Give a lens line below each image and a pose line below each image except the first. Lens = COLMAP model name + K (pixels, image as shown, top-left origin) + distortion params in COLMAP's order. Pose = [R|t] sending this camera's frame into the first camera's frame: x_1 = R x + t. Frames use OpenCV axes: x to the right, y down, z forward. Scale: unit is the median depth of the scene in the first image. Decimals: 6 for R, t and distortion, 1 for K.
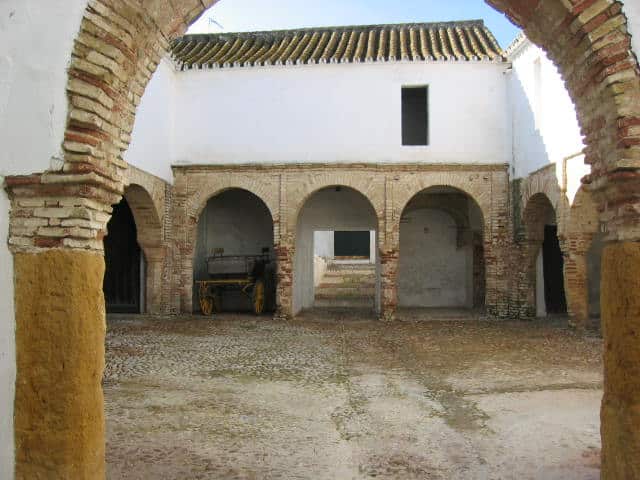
lens RADIAL K [[678.8, 0, 323.1], [0, 678.8, 241.3], [0, 0, 1]] dist [-0.088005, 0.000000]
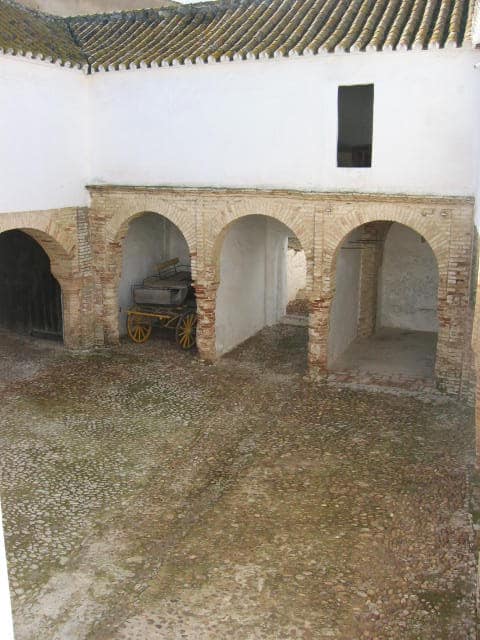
lens RADIAL K [[678.8, 0, 233.8], [0, 678.8, 313.8], [0, 0, 1]] dist [-0.088005, 0.000000]
pose [[0.939647, 0.074410, -0.333957, 0.274285], [0.014823, 0.966295, 0.257009, -0.178010], [0.341825, -0.246448, 0.906873, 0.220742]]
